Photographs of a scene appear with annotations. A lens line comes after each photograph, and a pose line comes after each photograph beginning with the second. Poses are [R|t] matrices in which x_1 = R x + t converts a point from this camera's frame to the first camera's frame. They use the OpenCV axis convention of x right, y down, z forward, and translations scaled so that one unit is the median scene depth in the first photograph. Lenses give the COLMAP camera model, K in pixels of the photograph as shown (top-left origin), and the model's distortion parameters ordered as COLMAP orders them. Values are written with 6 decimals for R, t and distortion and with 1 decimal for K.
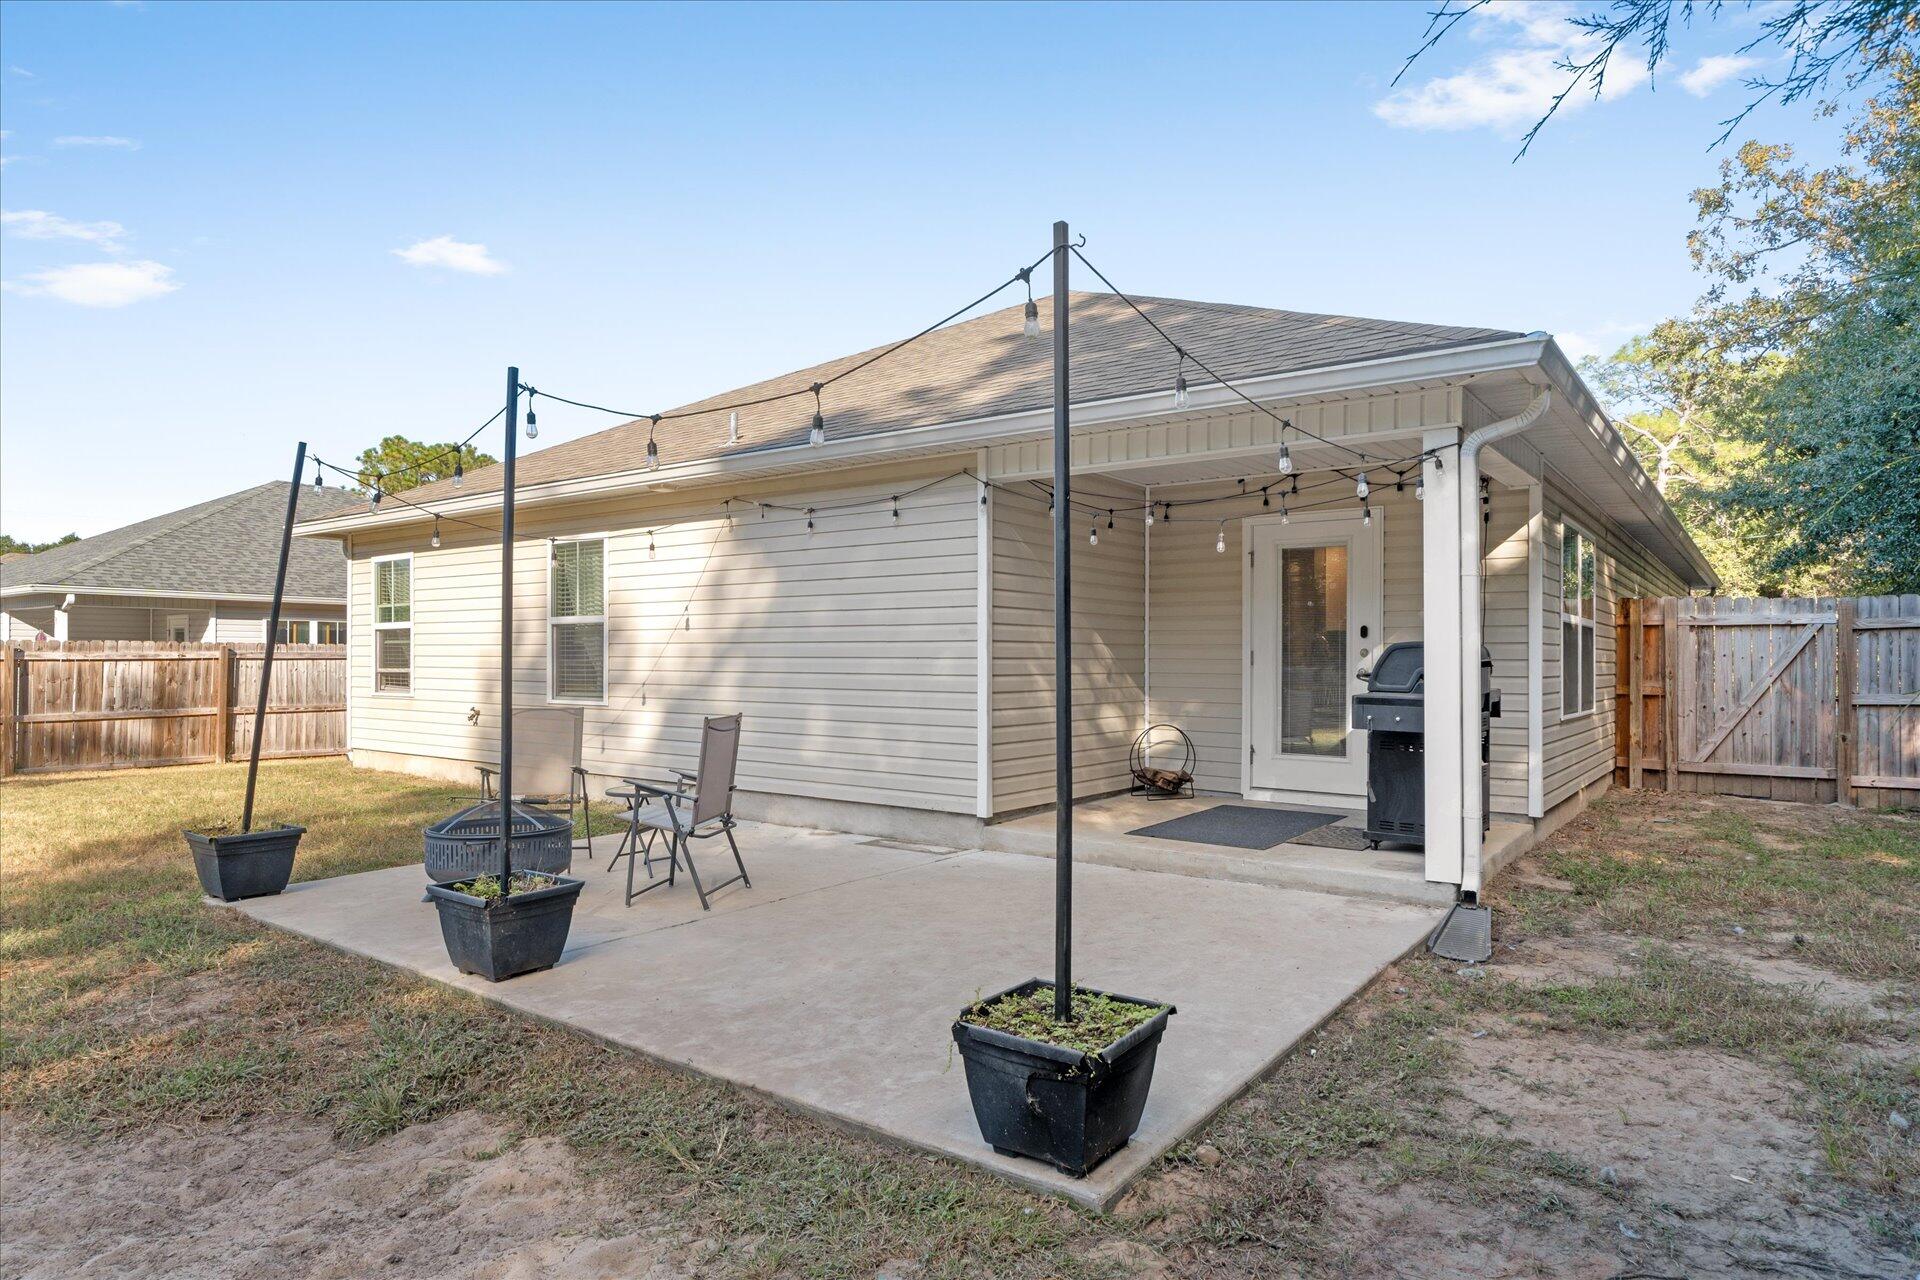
lens RADIAL K [[1078.3, 0, 968.5], [0, 1078.3, 662.1], [0, 0, 1]] dist [-0.038292, 0.000178]
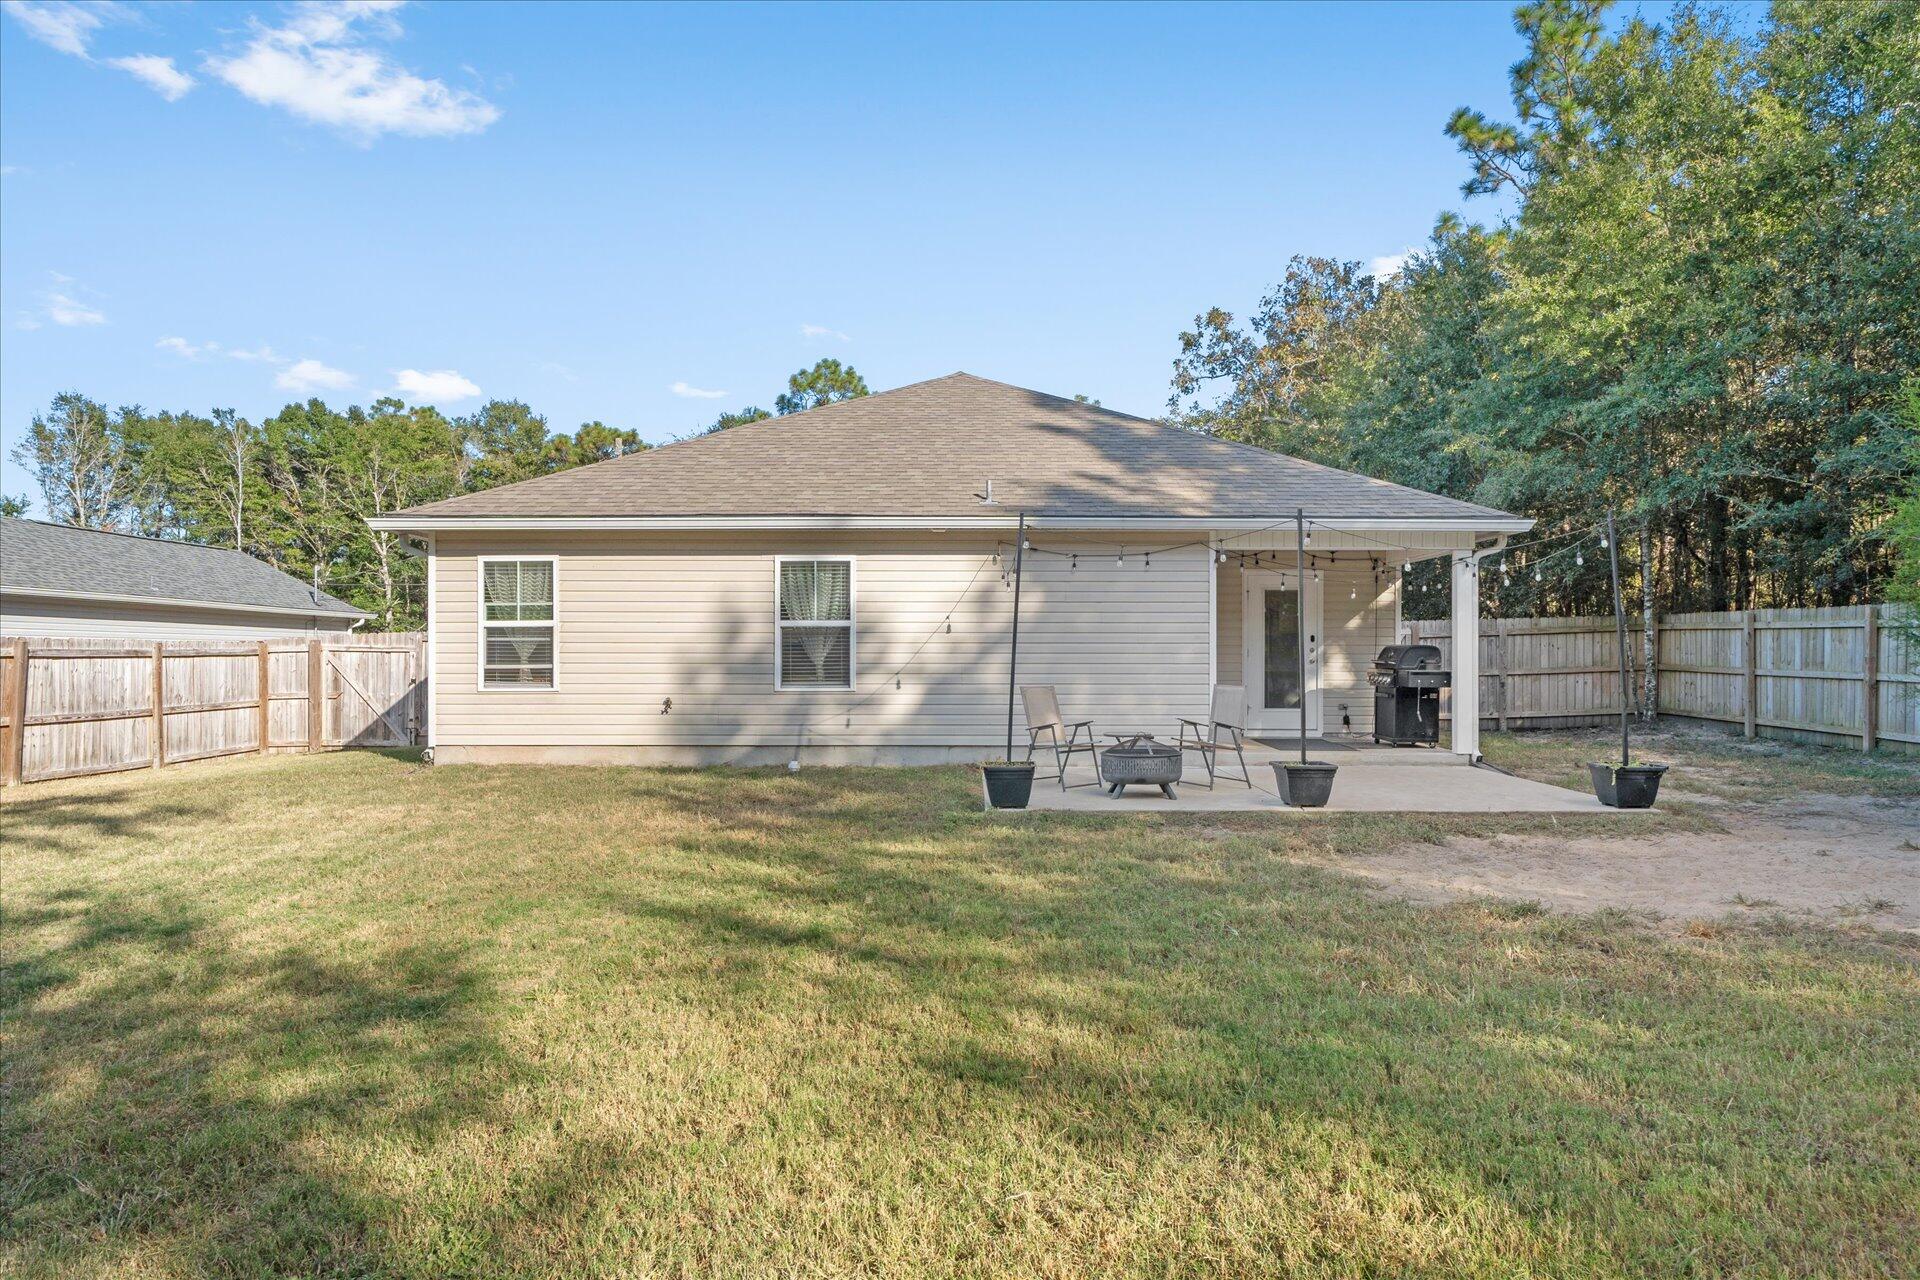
lens RADIAL K [[1078.3, 0, 968.5], [0, 1078.3, 662.1], [0, 0, 1]] dist [-0.038292, 0.000178]
pose [[0.825019, -0.005740, 0.565076, -1.069214], [0.005027, 0.999983, 0.002817, 0.003760], [-0.565082, 0.000516, 0.825034, -0.159790]]
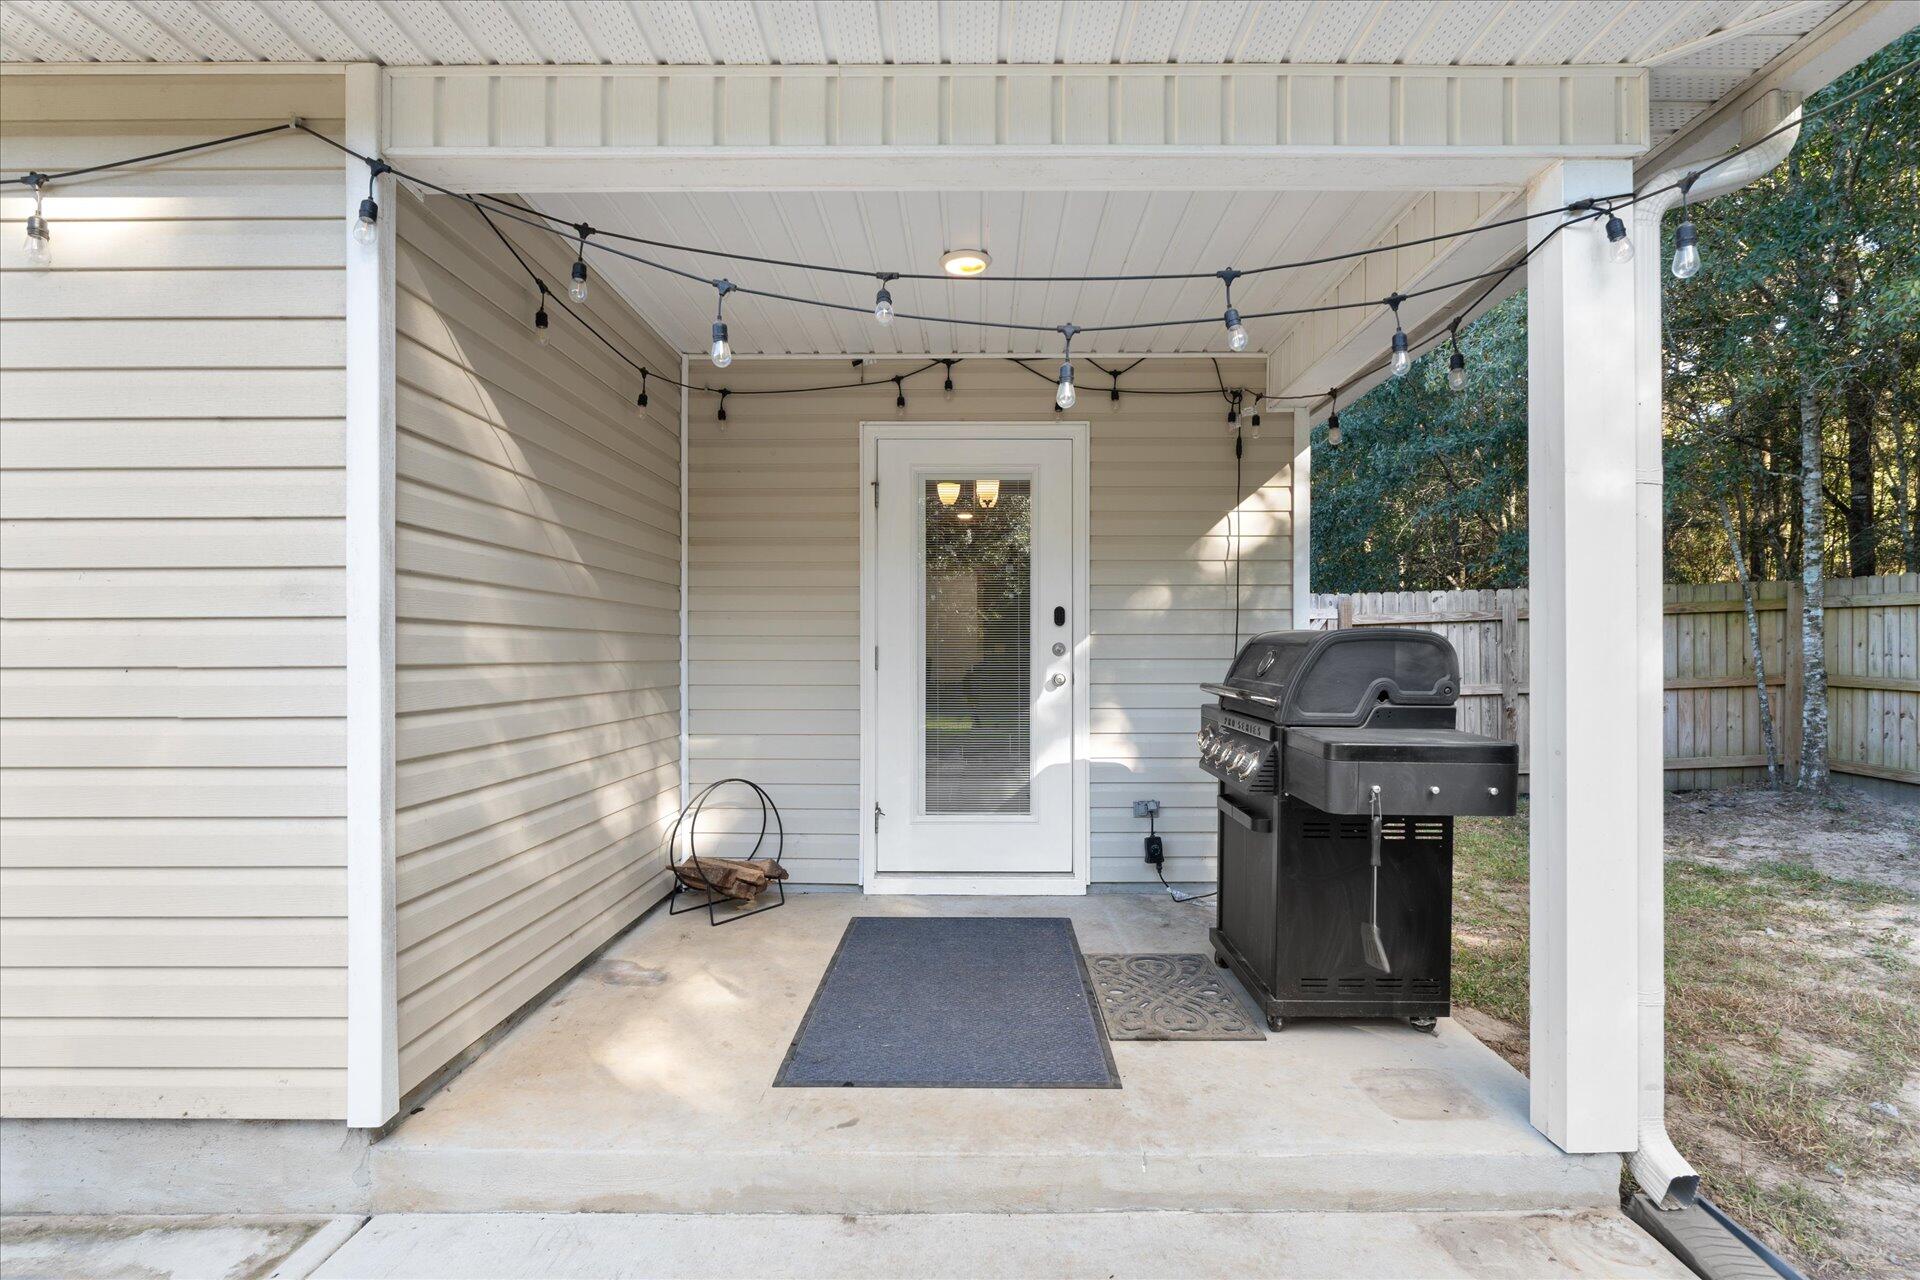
lens RADIAL K [[954.3, 0, 972.4], [0, 954.3, 651.9], [0, 0, 1]] dist [-0.001443, 0.000399]
pose [[0.810325, -0.002744, 0.585974, -0.007126], [0.005698, 0.999979, -0.003196, -0.005062], [-0.585953, 0.005929, 0.810323, 0.533704]]
